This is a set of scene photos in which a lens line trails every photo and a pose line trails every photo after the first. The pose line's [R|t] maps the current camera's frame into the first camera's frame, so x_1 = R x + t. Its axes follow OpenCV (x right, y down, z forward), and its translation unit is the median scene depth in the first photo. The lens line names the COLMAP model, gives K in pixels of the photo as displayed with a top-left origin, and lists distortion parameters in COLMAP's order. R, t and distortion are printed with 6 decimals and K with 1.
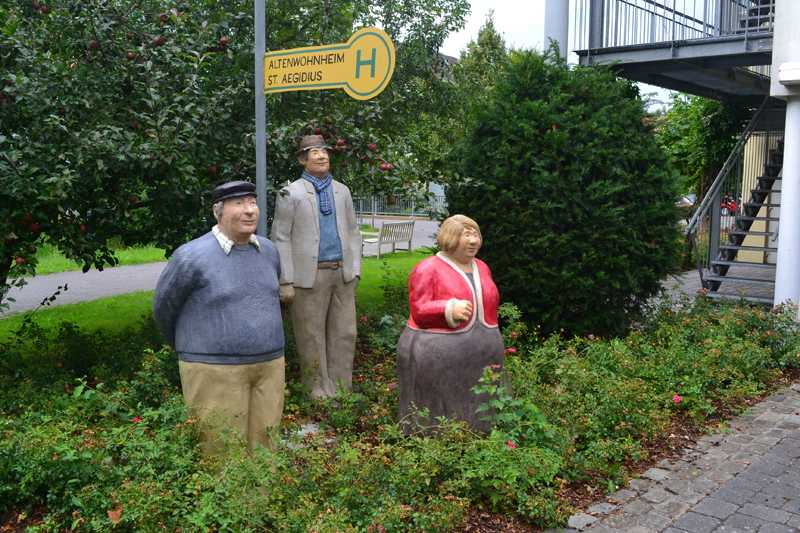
lens RADIAL K [[836.3, 0, 399.6], [0, 836.3, 266.1], [0, 0, 1]] dist [-0.009704, 0.000000]
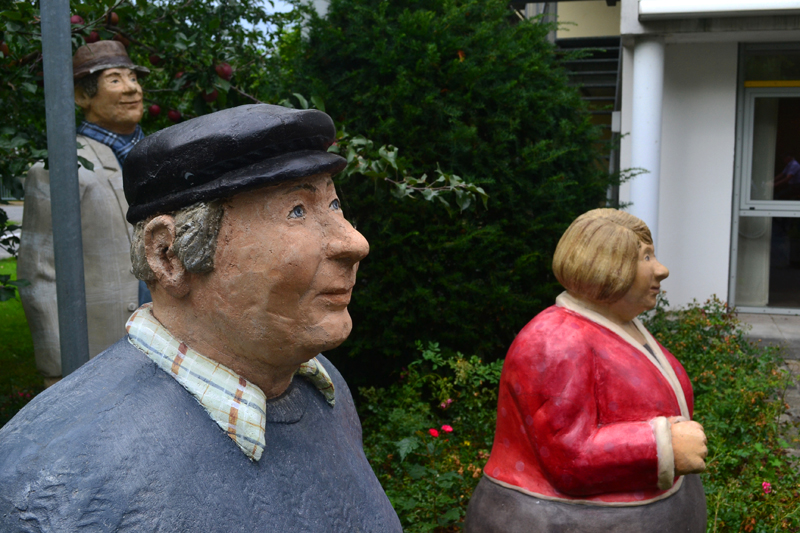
lens RADIAL K [[872.5, 0, 400.3], [0, 872.5, 268.4], [0, 0, 1]] dist [-0.082158, 0.000000]
pose [[0.899198, -0.070837, 0.431769, -0.169413], [0.058800, 0.997420, 0.041182, -0.043747], [-0.433572, -0.011643, 0.901044, 0.511768]]
